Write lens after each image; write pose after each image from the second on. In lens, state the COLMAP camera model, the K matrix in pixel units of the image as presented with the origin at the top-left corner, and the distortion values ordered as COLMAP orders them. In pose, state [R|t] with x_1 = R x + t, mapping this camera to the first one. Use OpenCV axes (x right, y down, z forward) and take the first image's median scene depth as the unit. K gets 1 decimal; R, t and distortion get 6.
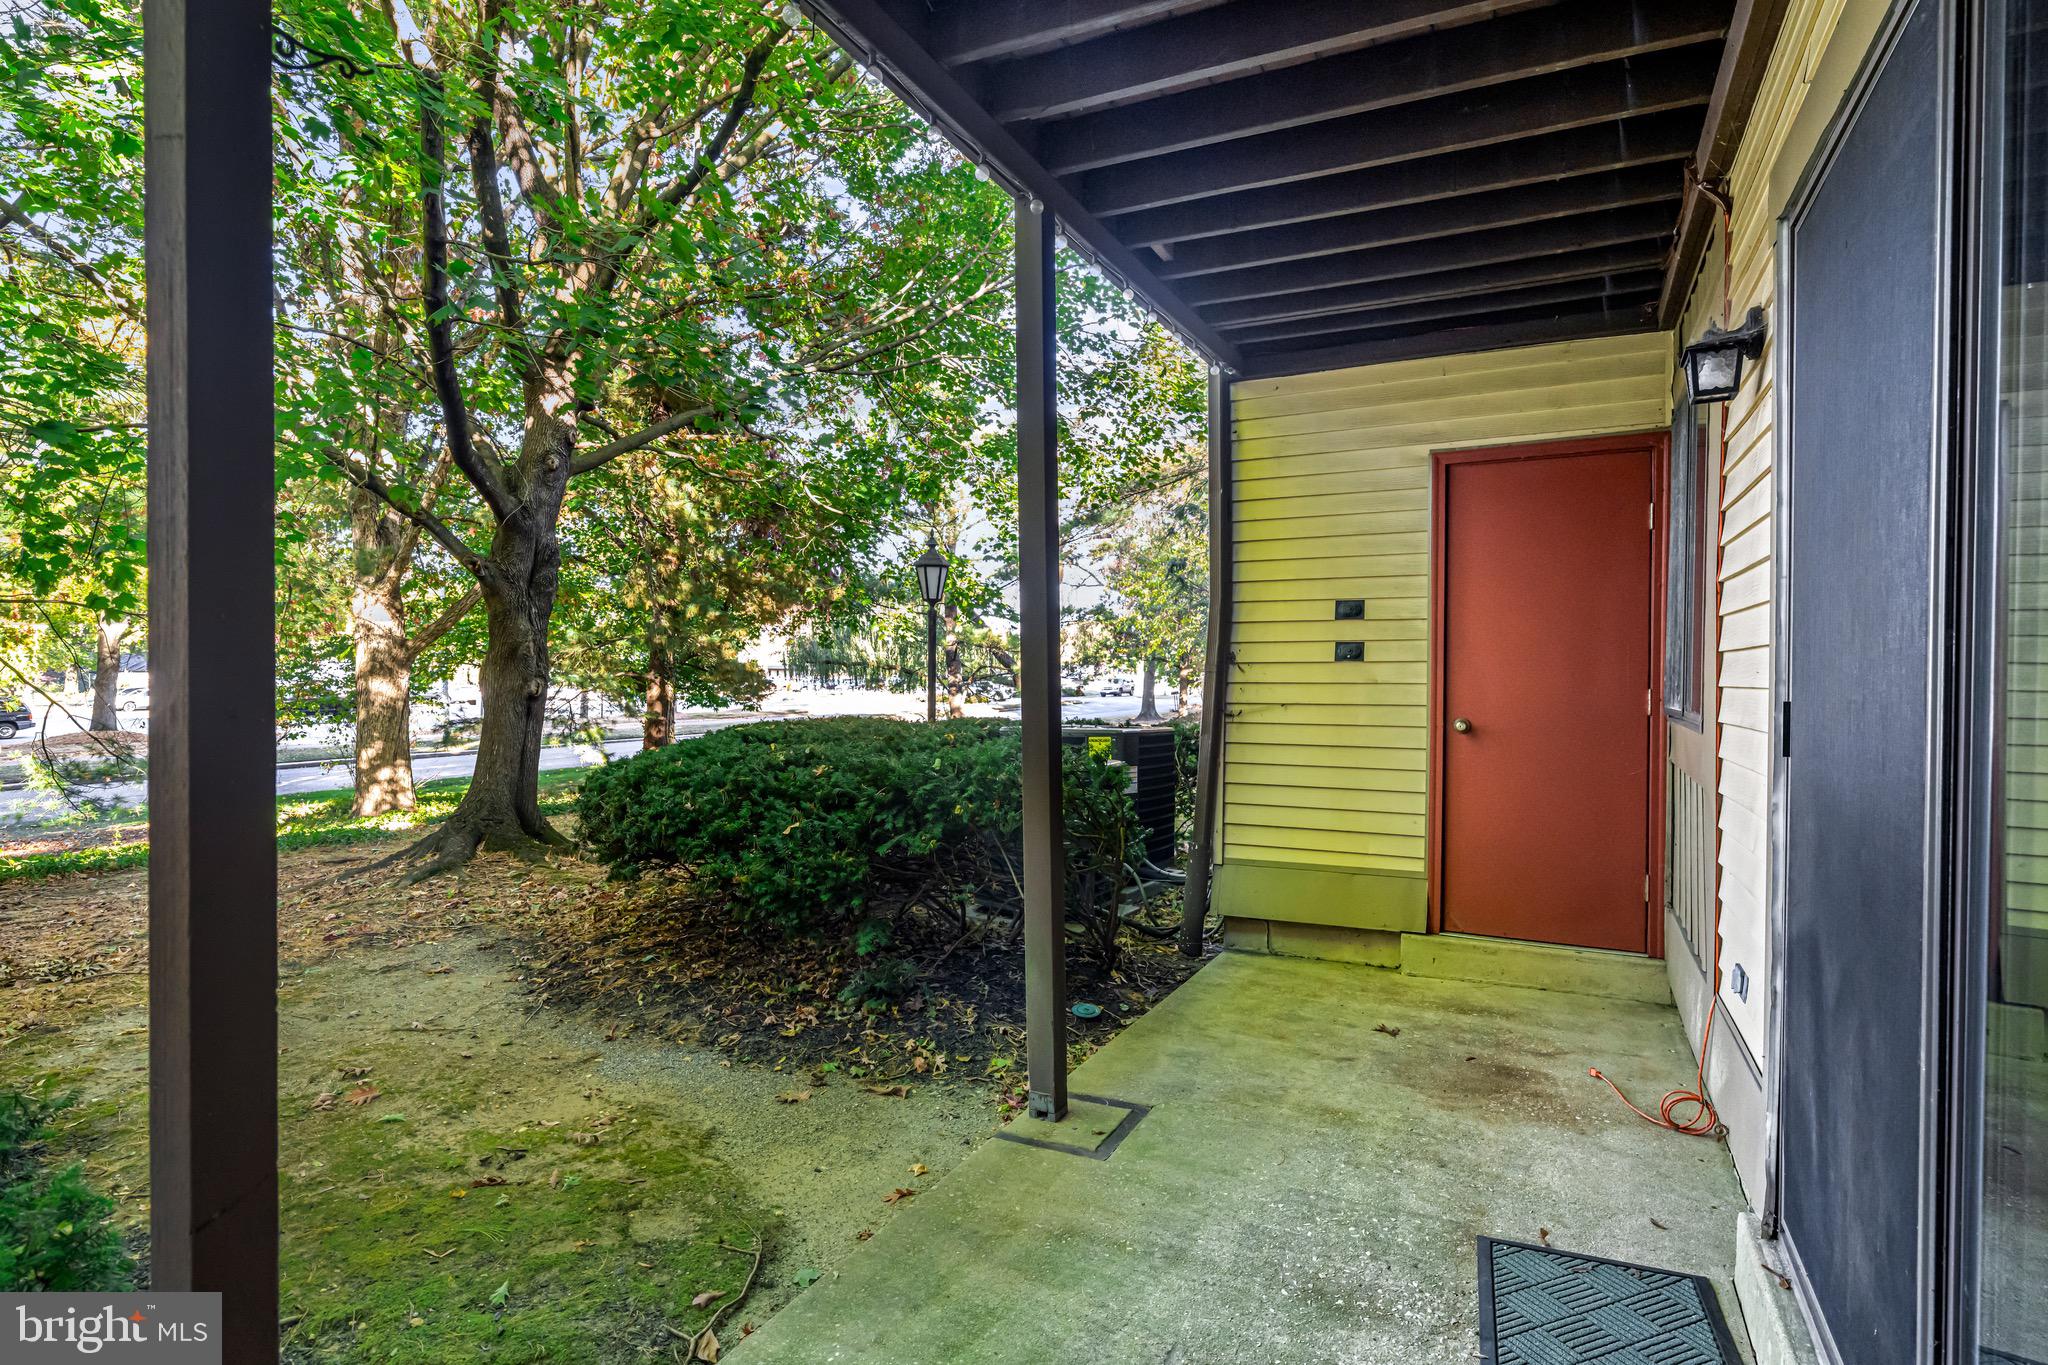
lens RADIAL K [[1037.9, 0, 1024.0], [0, 1037.9, 682.5], [0, 0, 1]] dist [-0.000035, 0.000786]
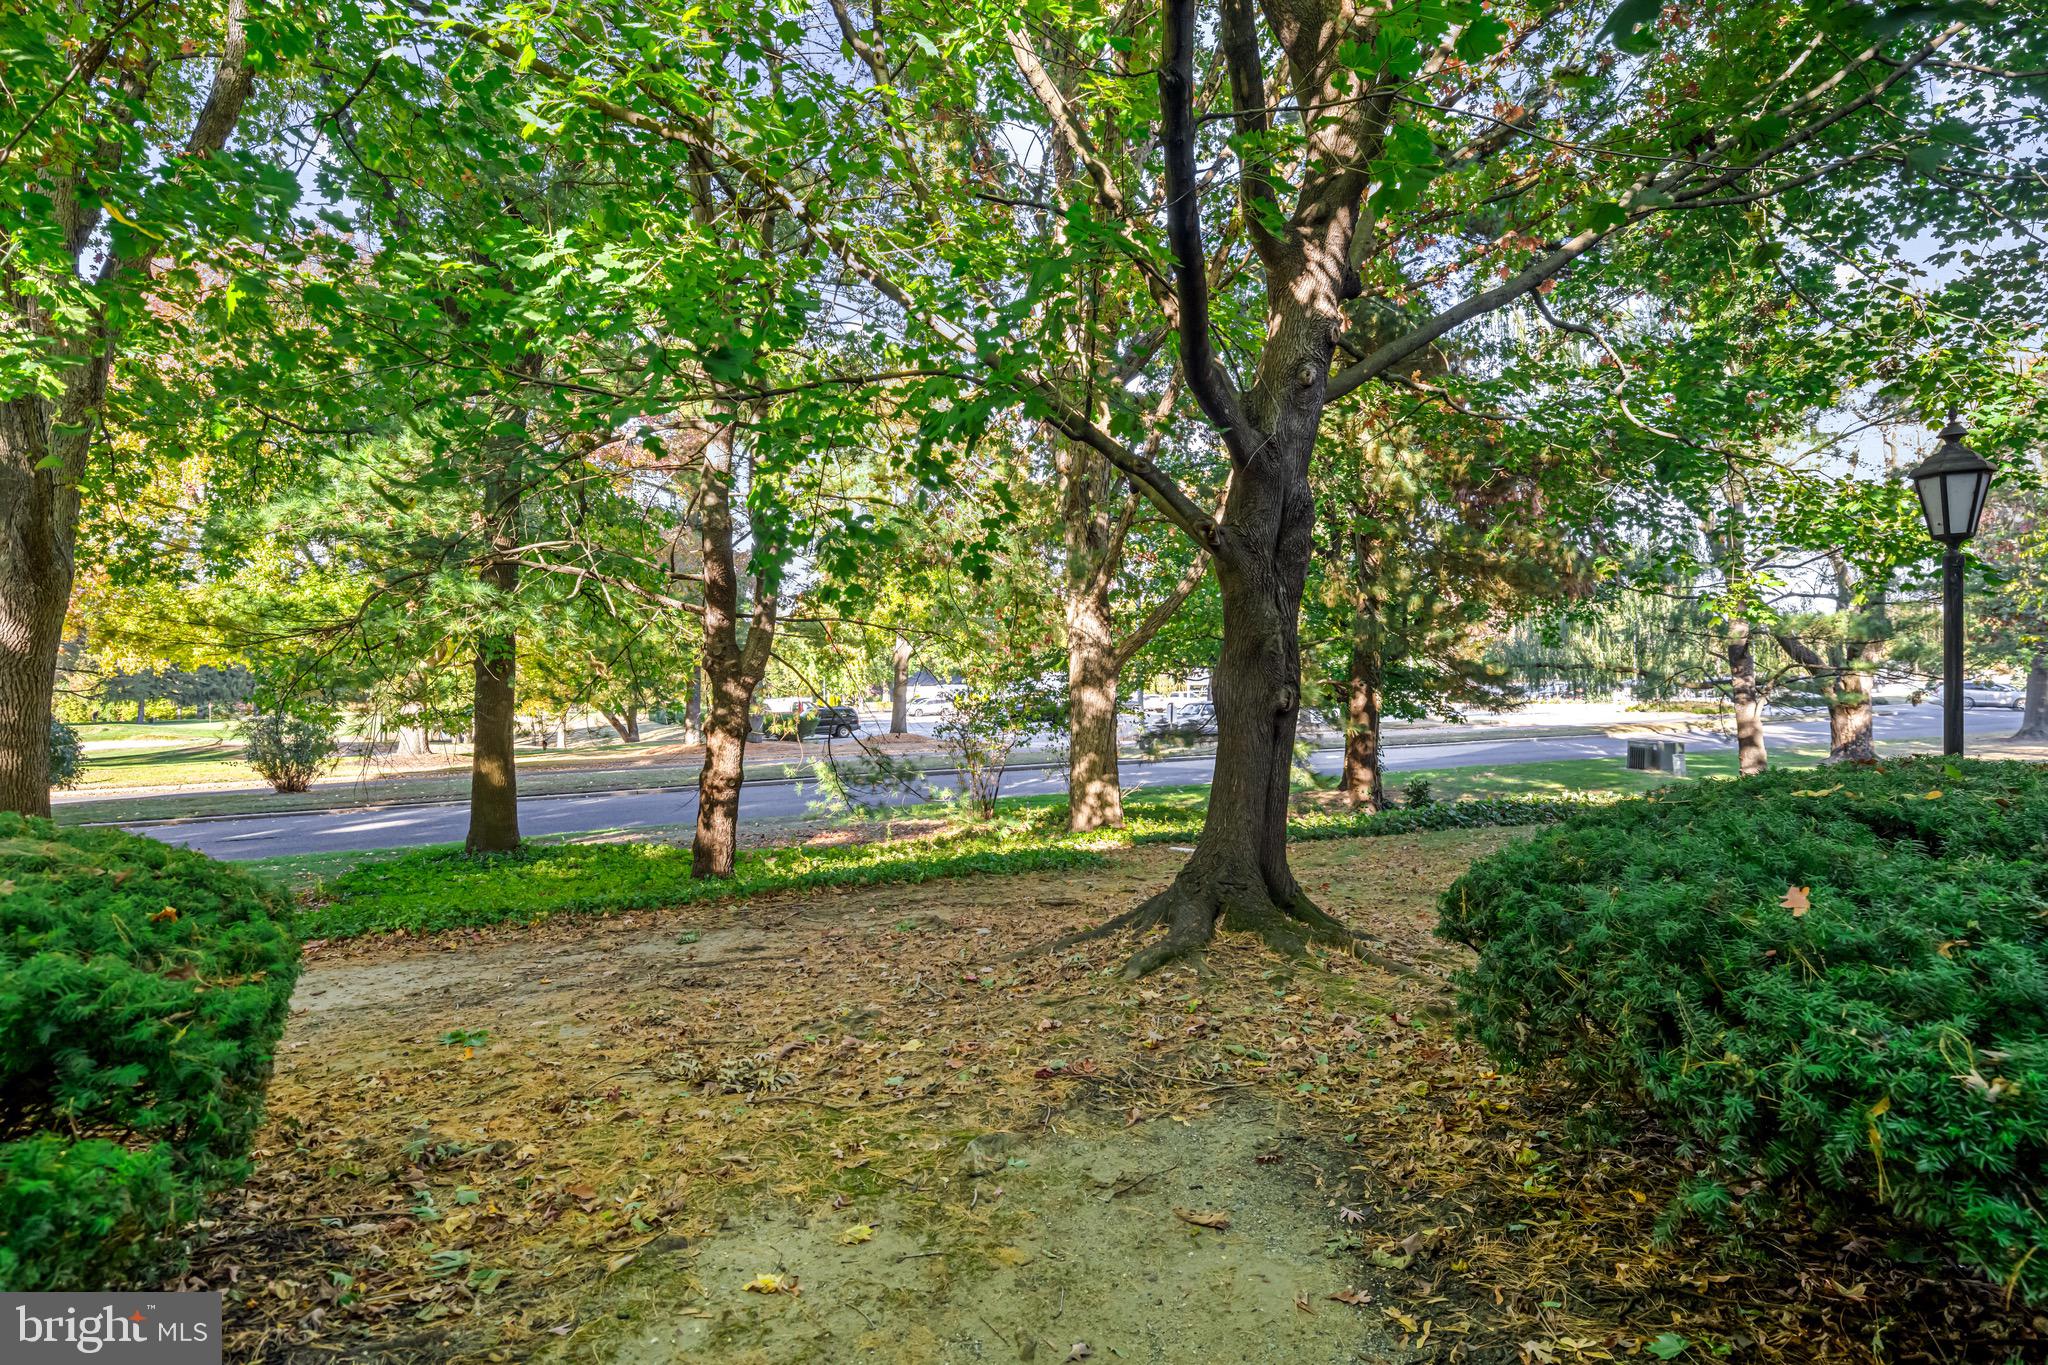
lens RADIAL K [[1037.9, 0, 1024.0], [0, 1037.9, 682.5], [0, 0, 1]] dist [-0.000035, 0.000786]
pose [[0.816517, -0.012355, -0.577190, -0.116350], [0.007883, 0.999916, -0.010252, -0.000251], [0.577268, 0.003821, 0.816546, 0.179261]]
